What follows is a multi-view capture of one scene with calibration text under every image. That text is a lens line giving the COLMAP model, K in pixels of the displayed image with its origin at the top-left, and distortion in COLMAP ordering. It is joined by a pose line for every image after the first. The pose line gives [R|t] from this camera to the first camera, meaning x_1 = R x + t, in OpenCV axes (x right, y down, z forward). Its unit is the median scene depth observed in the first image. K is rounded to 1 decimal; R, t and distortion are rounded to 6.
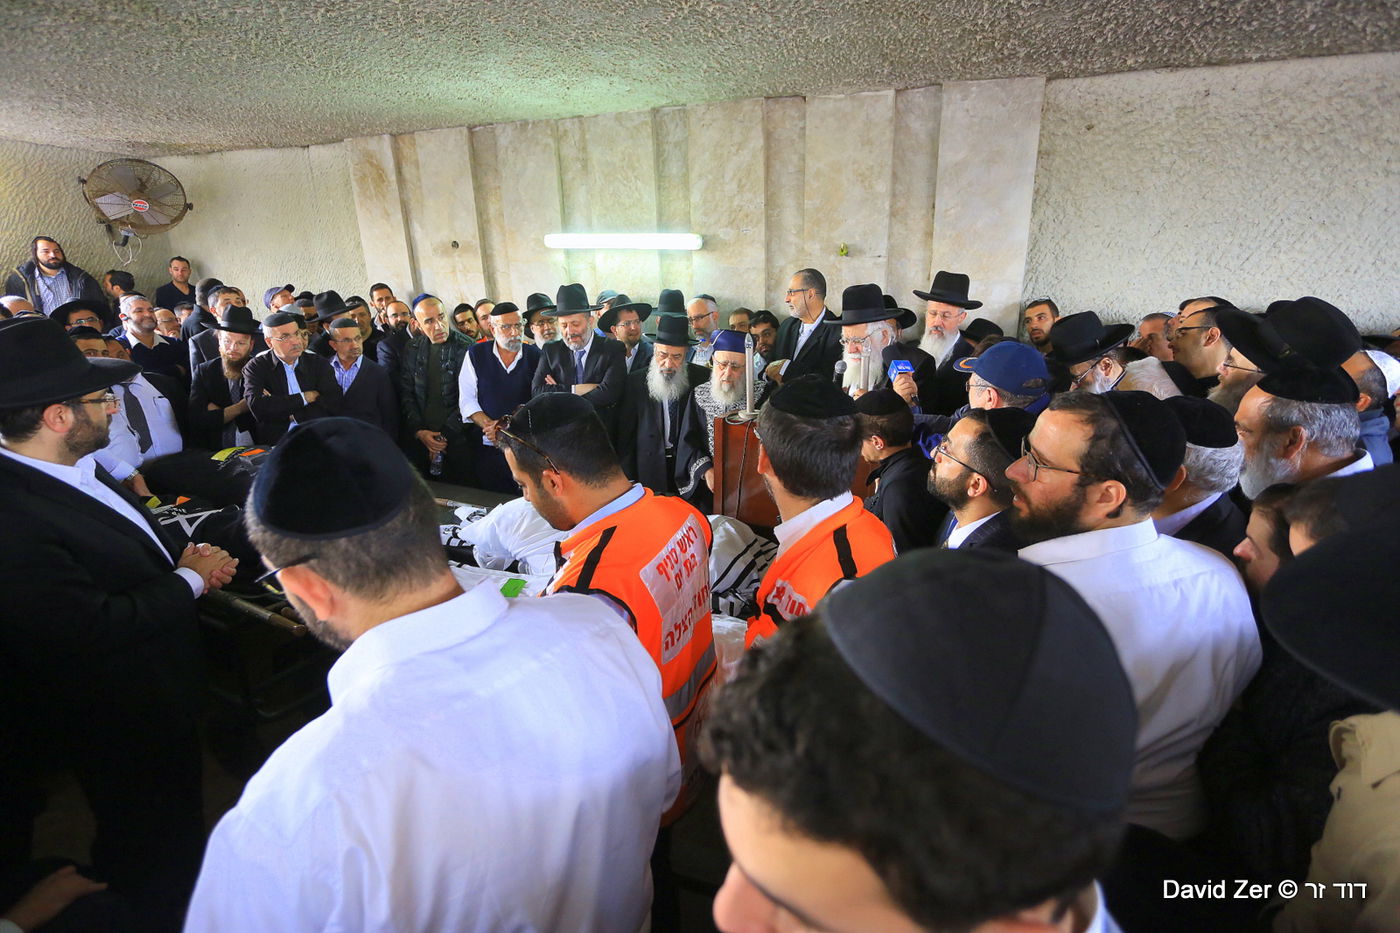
lens RADIAL K [[687.2, 0, 700.0], [0, 687.2, 466.5], [0, 0, 1]] dist [-0.058800, 0.024280]
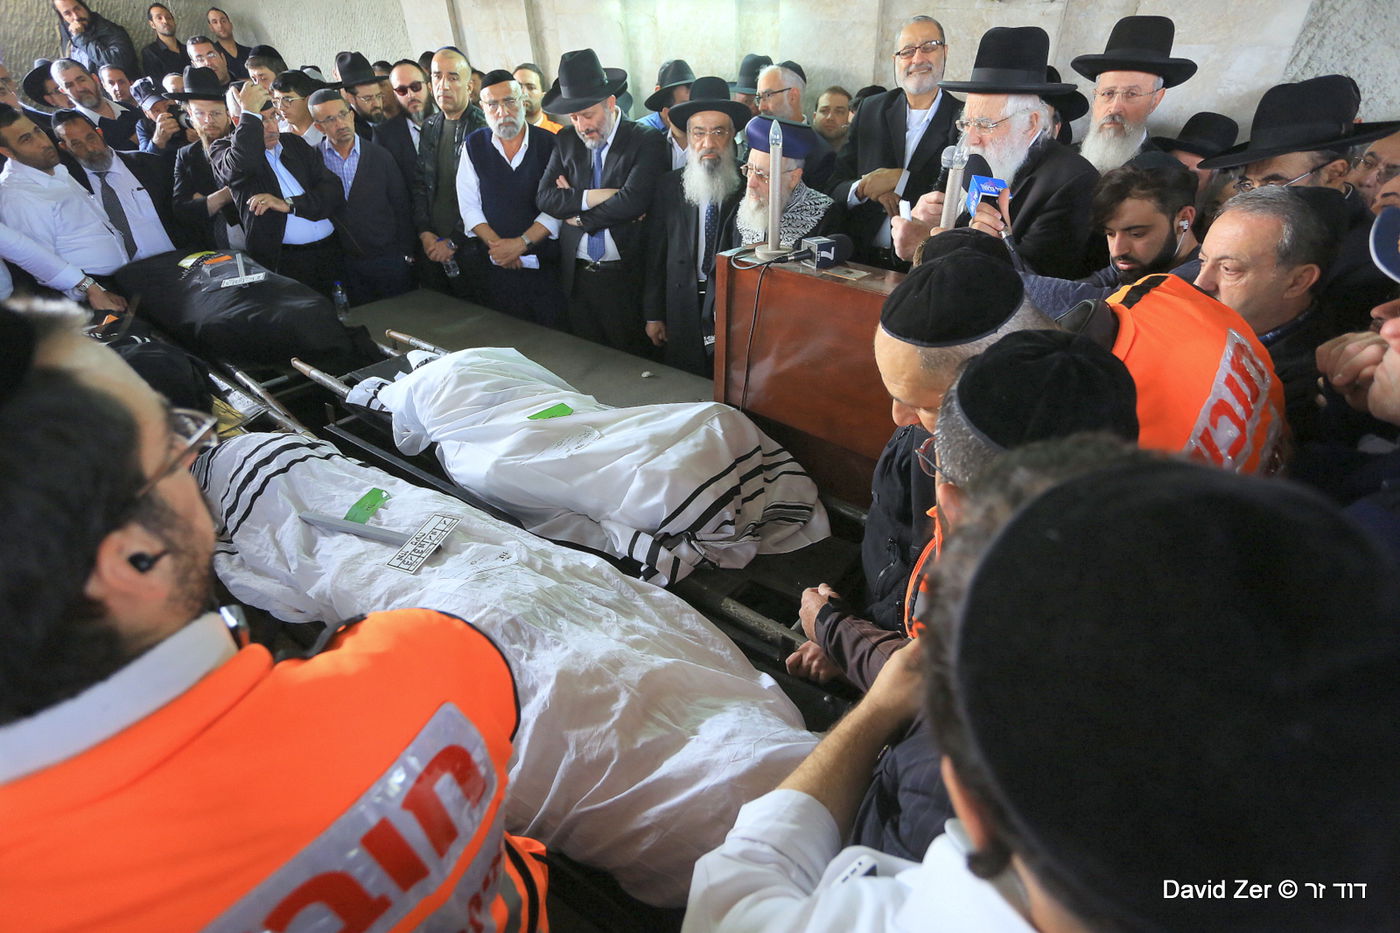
lens RADIAL K [[687.2, 0, 700.0], [0, 687.2, 466.5], [0, 0, 1]] dist [-0.058800, 0.024280]
pose [[0.979210, 0.114722, -0.167291, 0.078480], [-0.064149, 0.957519, 0.281143, -0.035172], [0.192437, -0.264567, 0.944972, 0.187077]]
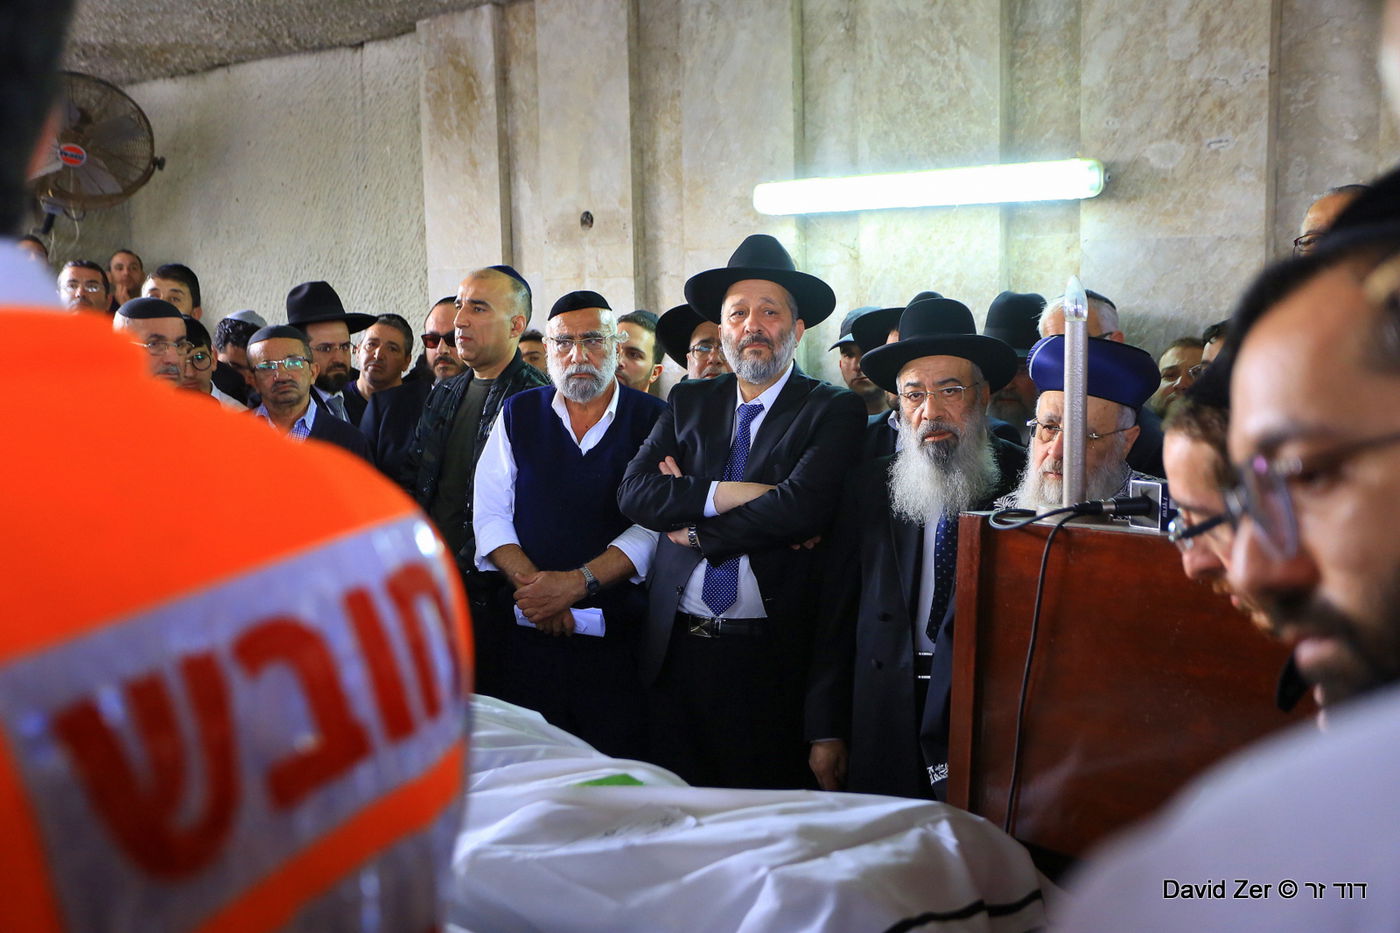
lens RADIAL K [[1461.4, 0, 723.4], [0, 1461.4, 476.2], [0, 0, 1]] dist [0.010326, 0.172864]
pose [[0.938510, 0.051671, -0.341363, 0.091620], [-0.127134, 0.970983, -0.202557, 0.042074], [0.320991, 0.233500, 0.917847, 0.168669]]
